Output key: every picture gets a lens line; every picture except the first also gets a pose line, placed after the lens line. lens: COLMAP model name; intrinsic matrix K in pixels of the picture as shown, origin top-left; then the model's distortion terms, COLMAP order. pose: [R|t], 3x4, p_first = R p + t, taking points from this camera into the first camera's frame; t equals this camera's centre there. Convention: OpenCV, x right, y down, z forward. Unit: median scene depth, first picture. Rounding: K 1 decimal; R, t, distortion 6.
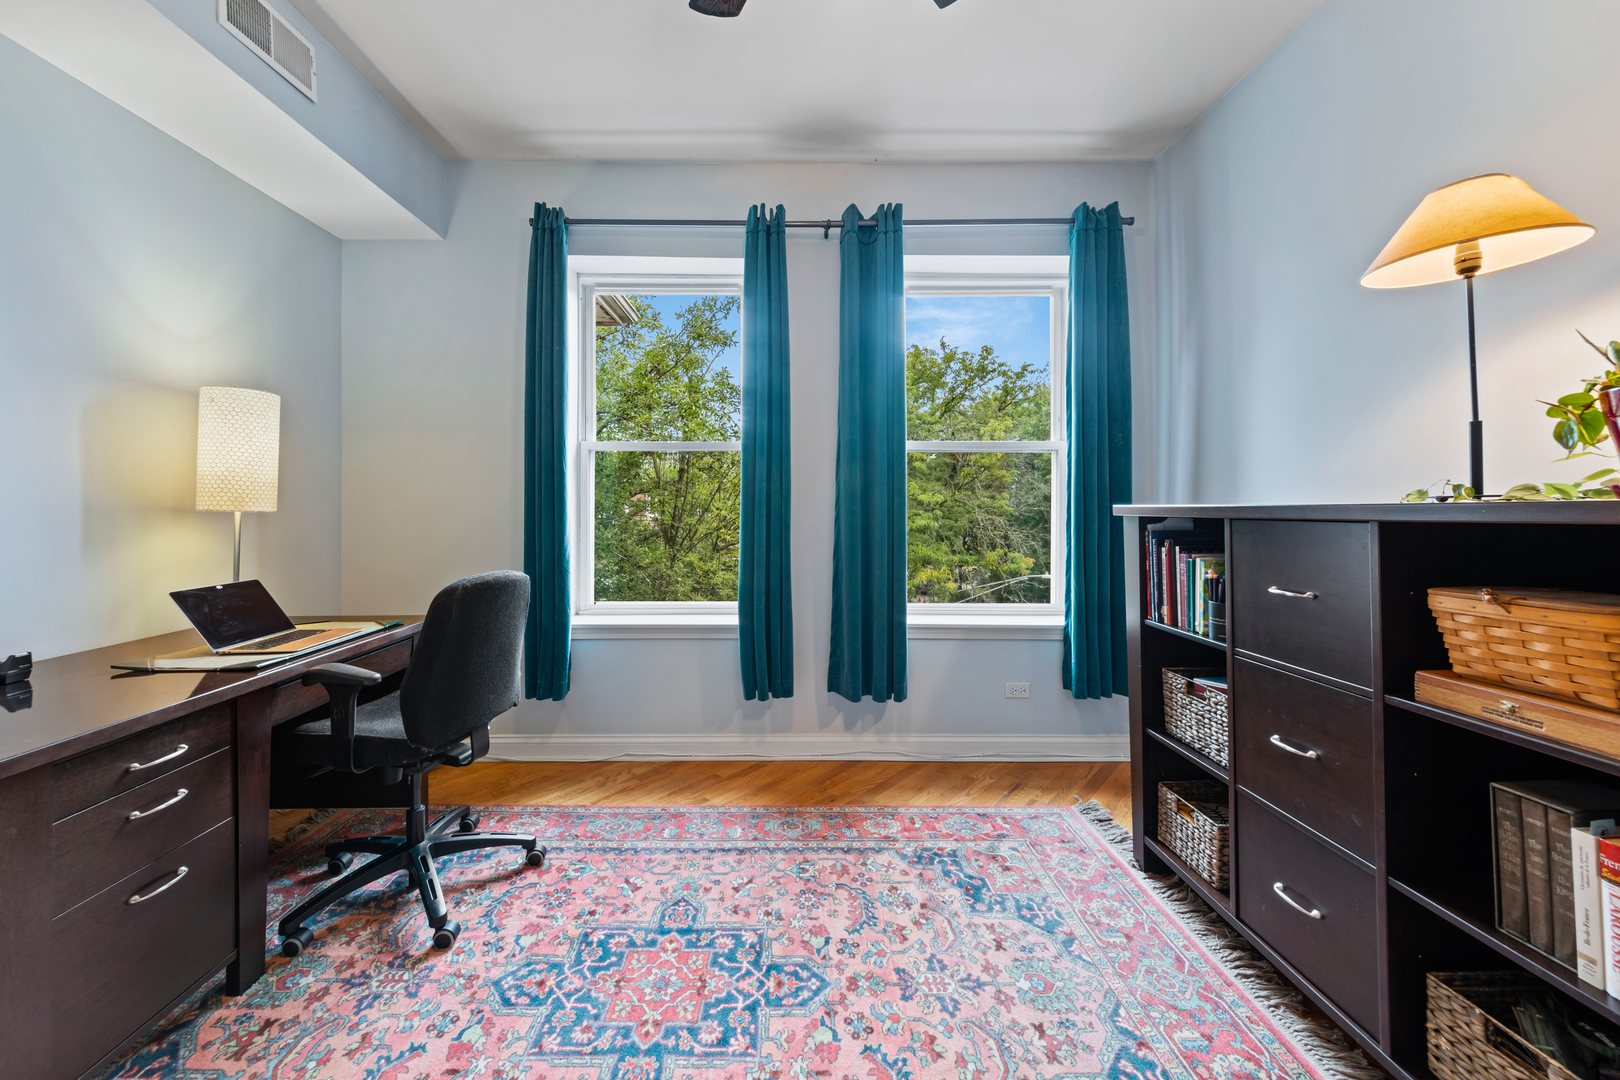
lens RADIAL K [[603.2, 0, 789.1], [0, 603.2, 511.9], [0, 0, 1]] dist [-0.006538, 0.001561]
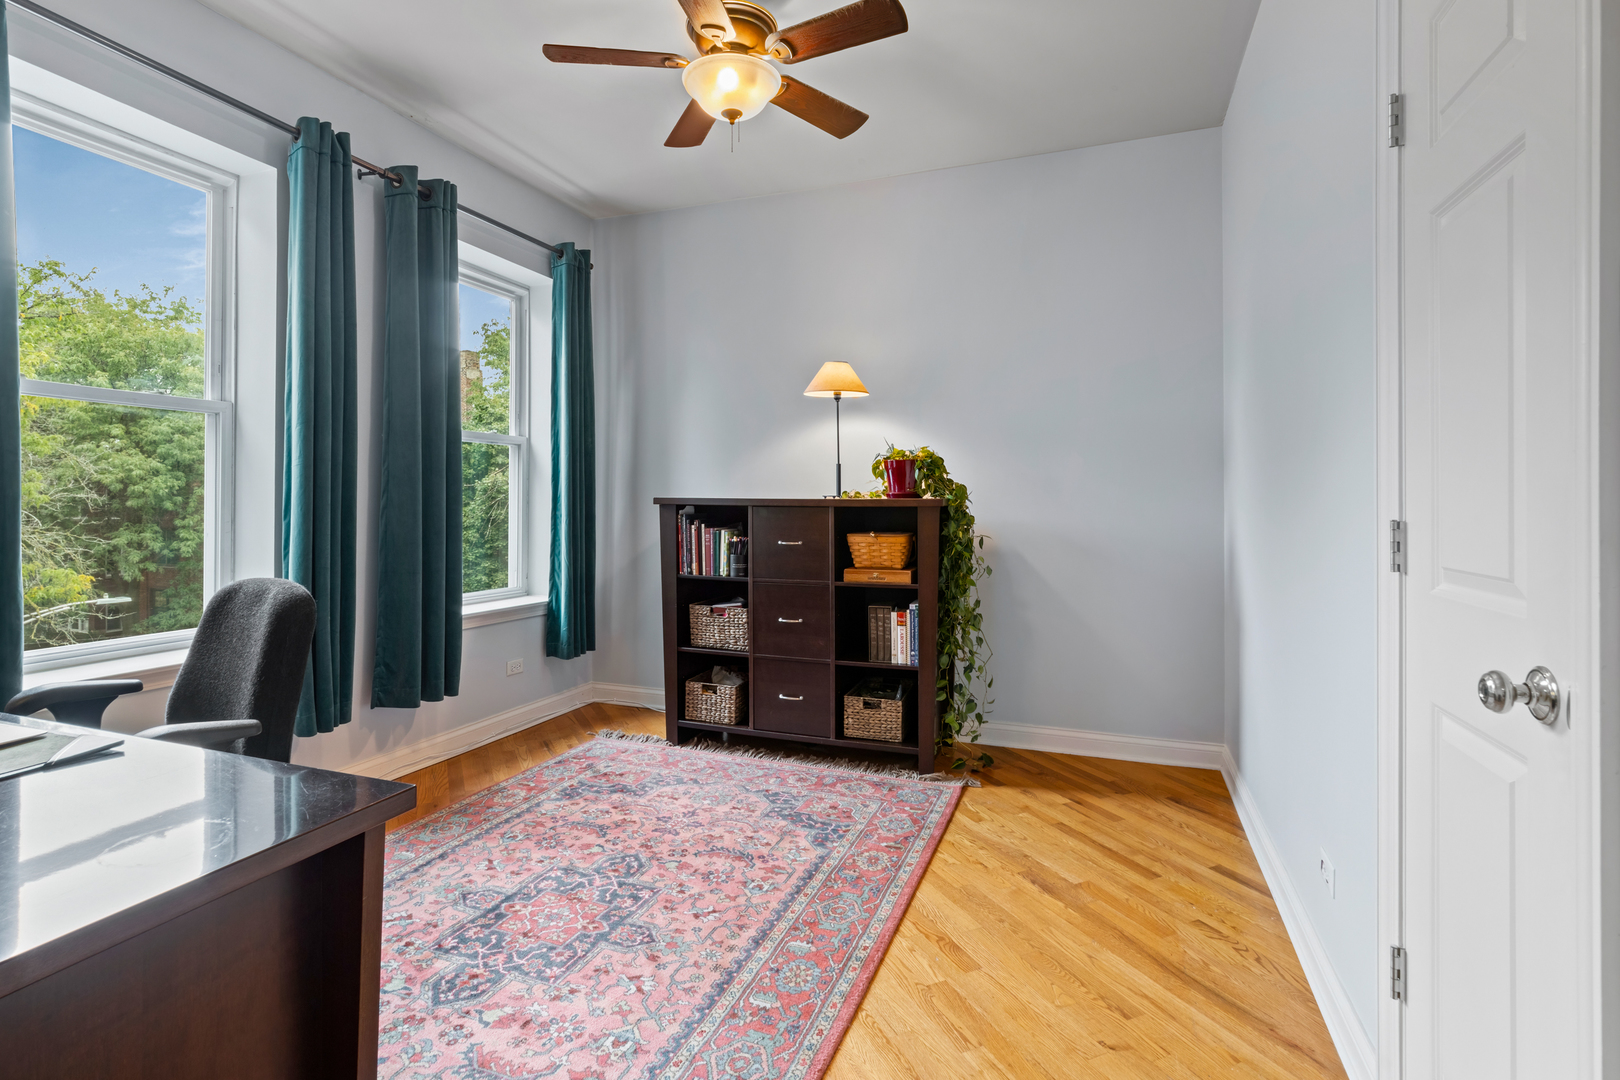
lens RADIAL K [[788.5, 0, 803.0], [0, 788.5, 504.3], [0, 0, 1]] dist [0.003423, 0.001594]
pose [[0.353821, -0.001386, 0.935312, -1.351387], [-0.003412, 0.999990, 0.002772, -0.001208], [-0.935307, -0.004172, 0.353813, 0.031361]]
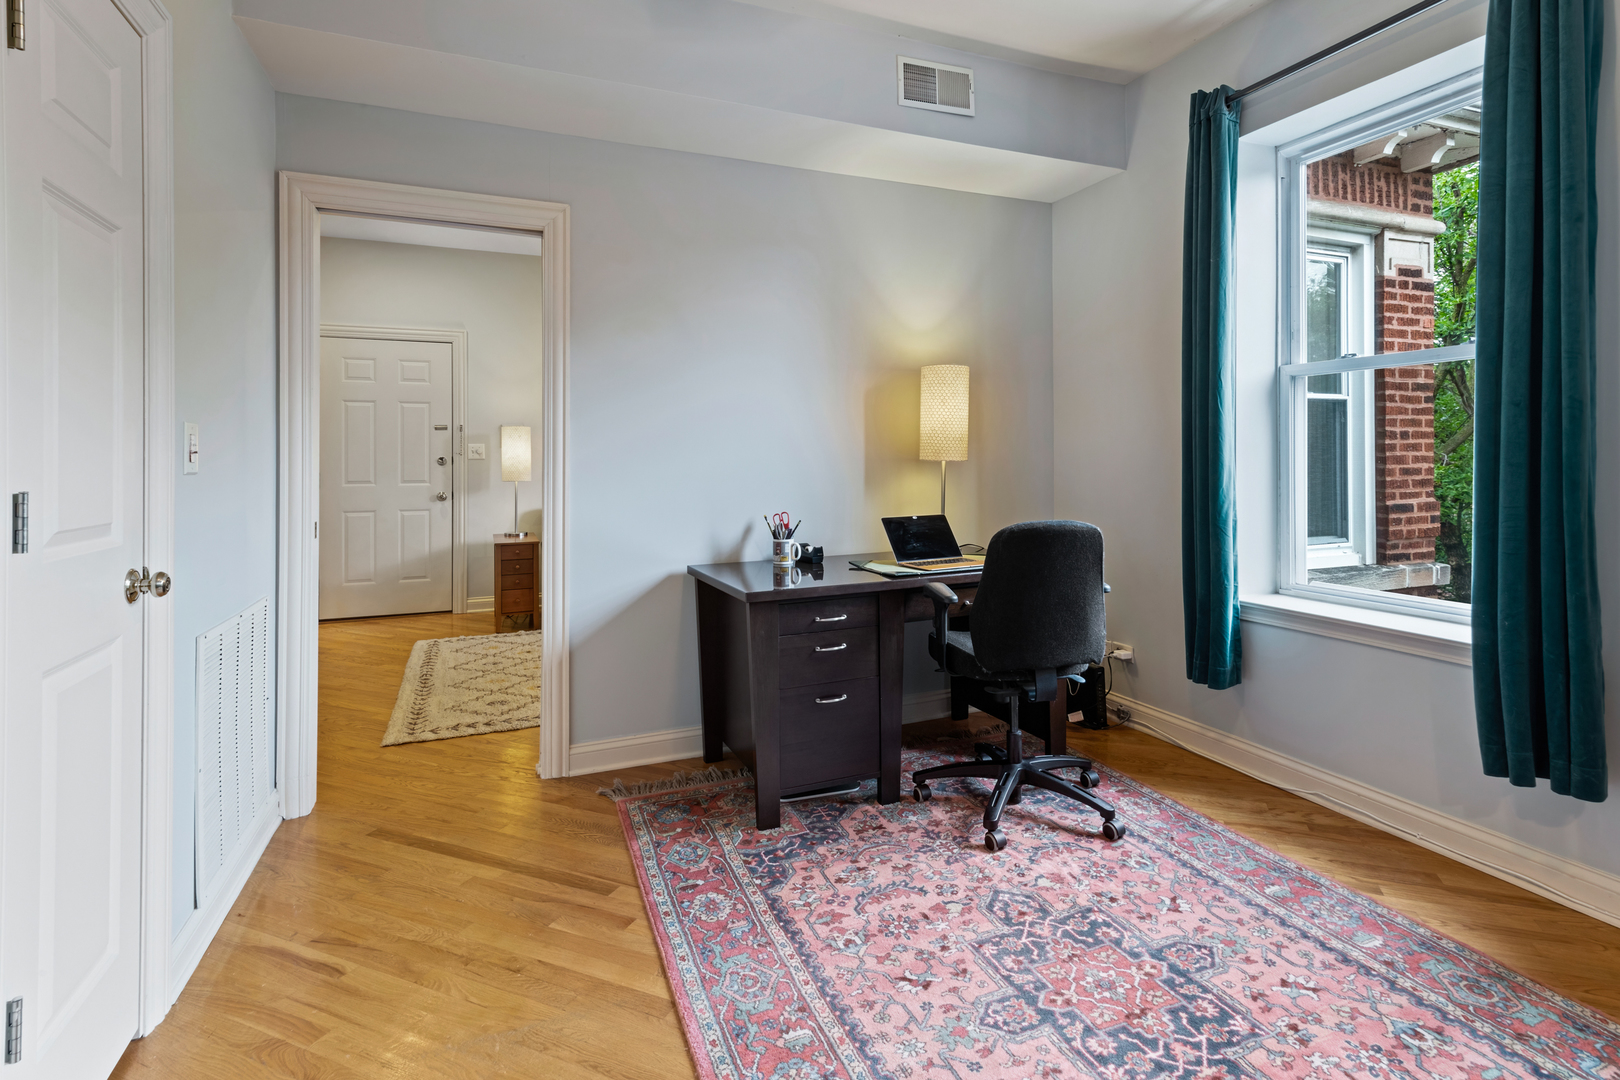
lens RADIAL K [[788.5, 0, 802.6], [0, 788.5, 453.8], [0, 0, 1]] dist [0.003423, 0.001594]
pose [[0.370282, -0.009103, -0.928875, 0.684417], [0.007857, 0.999947, -0.006667, -0.008312], [0.928886, -0.004829, 0.370334, 0.131320]]
